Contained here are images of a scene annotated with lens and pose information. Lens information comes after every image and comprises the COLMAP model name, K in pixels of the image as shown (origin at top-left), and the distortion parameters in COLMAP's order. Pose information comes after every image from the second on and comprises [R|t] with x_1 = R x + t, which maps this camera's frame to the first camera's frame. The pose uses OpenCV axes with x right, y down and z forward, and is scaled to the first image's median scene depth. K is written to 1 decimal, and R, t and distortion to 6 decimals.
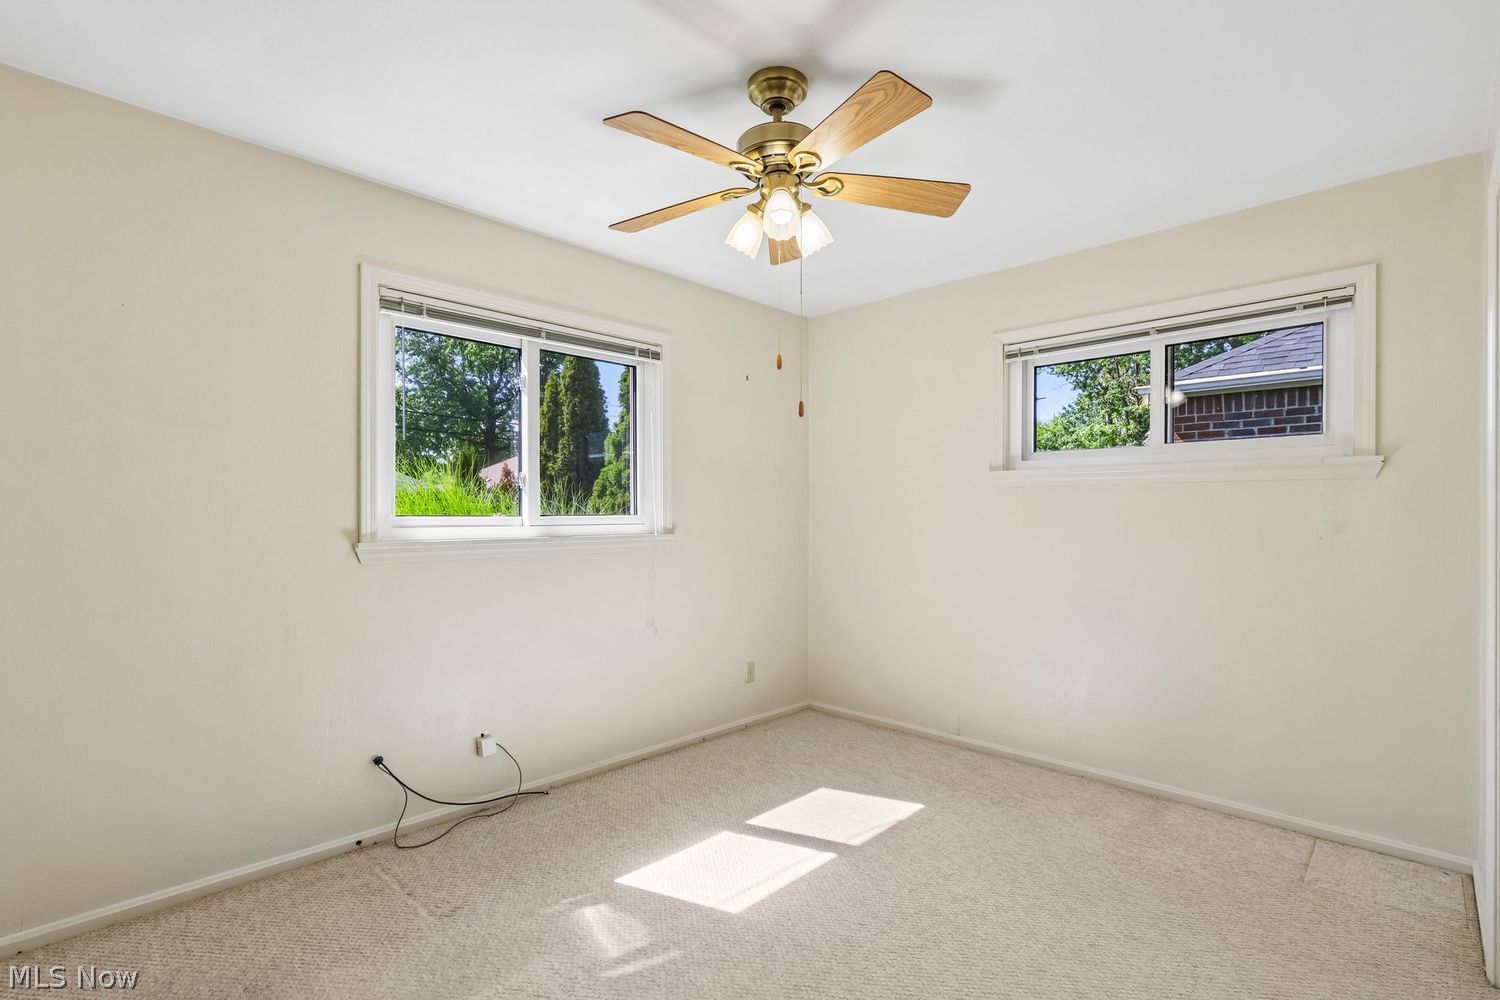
lens RADIAL K [[706.0, 0, 739.0], [0, 706.0, 512.8], [0, 0, 1]] dist [-0.003575, 0.003012]
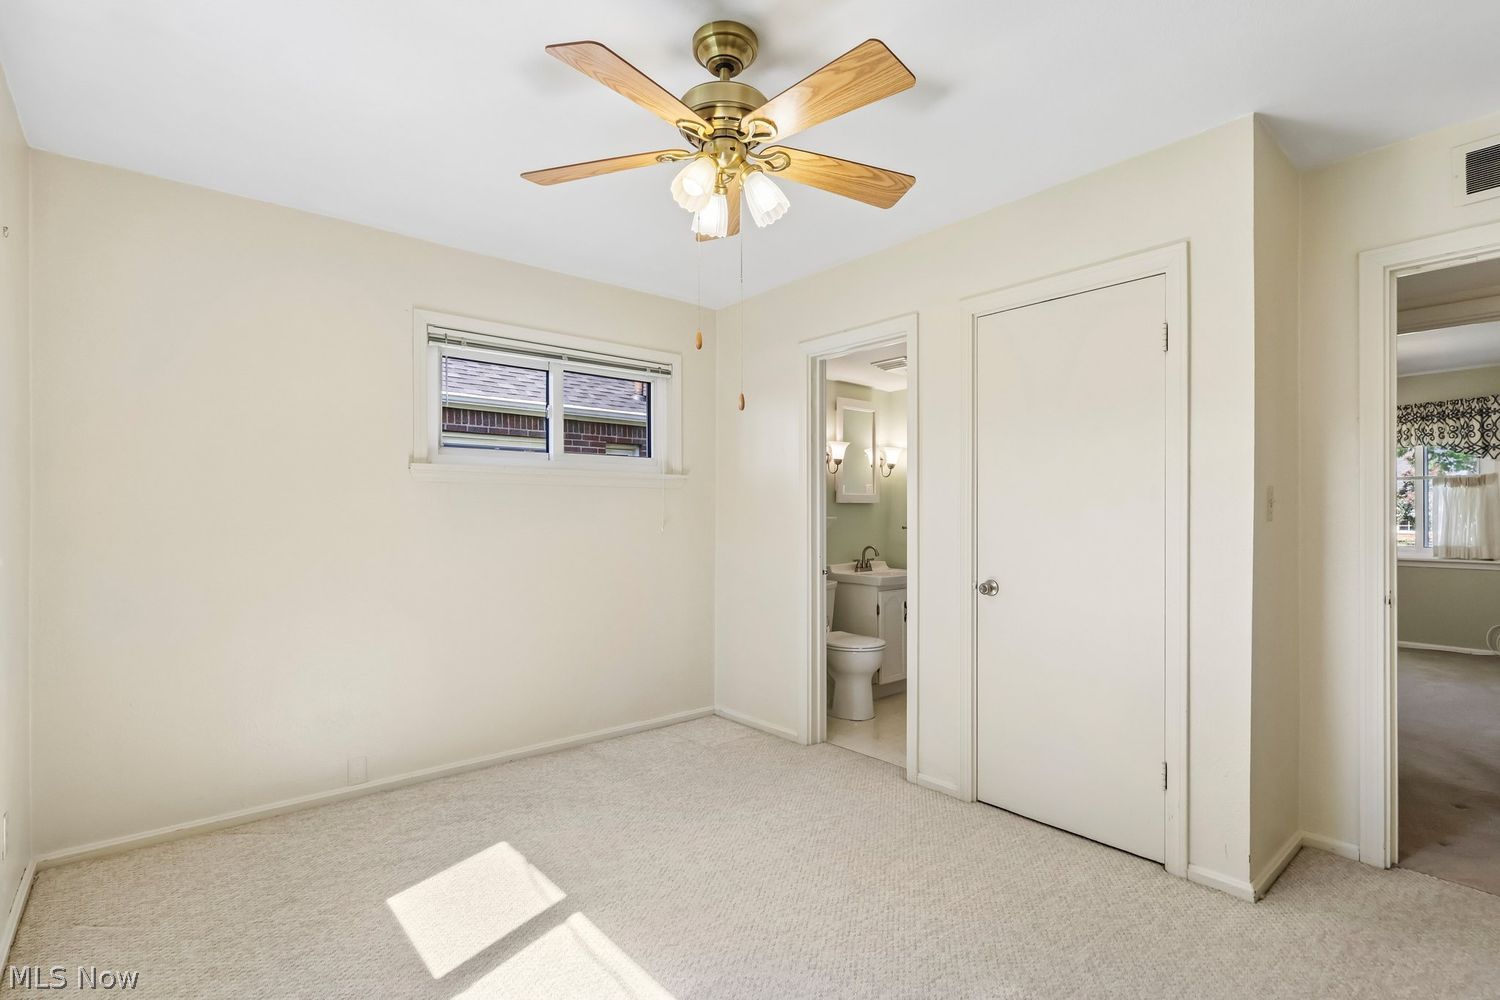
lens RADIAL K [[706.0, 0, 740.1], [0, 706.0, 509.8], [0, 0, 1]] dist [-0.003575, 0.003012]
pose [[0.090216, 0.003175, 0.995917, -0.592143], [0.000191, 0.999995, -0.003206, 0.002390], [-0.995922, 0.000479, 0.090215, 0.624657]]
